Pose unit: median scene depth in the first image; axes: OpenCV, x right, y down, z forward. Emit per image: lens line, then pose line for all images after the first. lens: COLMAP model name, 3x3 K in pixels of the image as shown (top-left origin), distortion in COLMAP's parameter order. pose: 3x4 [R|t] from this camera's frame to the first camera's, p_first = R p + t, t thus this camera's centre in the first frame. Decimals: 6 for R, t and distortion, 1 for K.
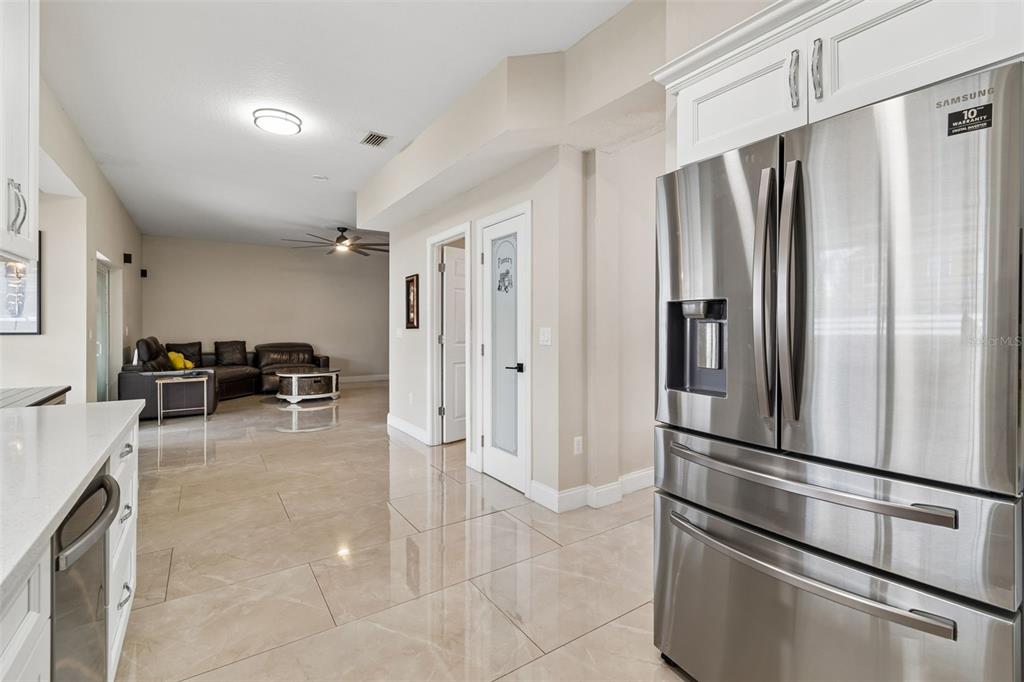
lens RADIAL K [[452.1, 0, 513.5], [0, 452.1, 335.2], [0, 0, 1]] dist [-0.005039, -0.000374]
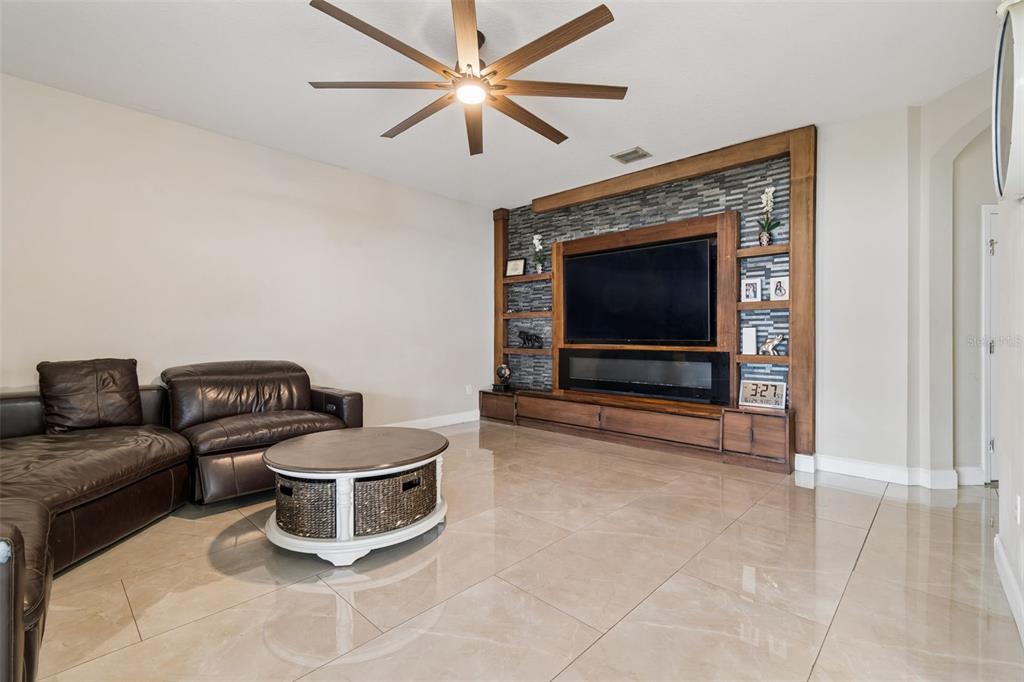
lens RADIAL K [[452.1, 0, 510.4], [0, 452.1, 339.6], [0, 0, 1]] dist [-0.005039, -0.000374]
pose [[0.977767, -0.003034, 0.209671, -0.374014], [0.004318, 0.999975, -0.005664, 0.000006], [-0.209648, 0.006443, 0.977756, 0.576398]]
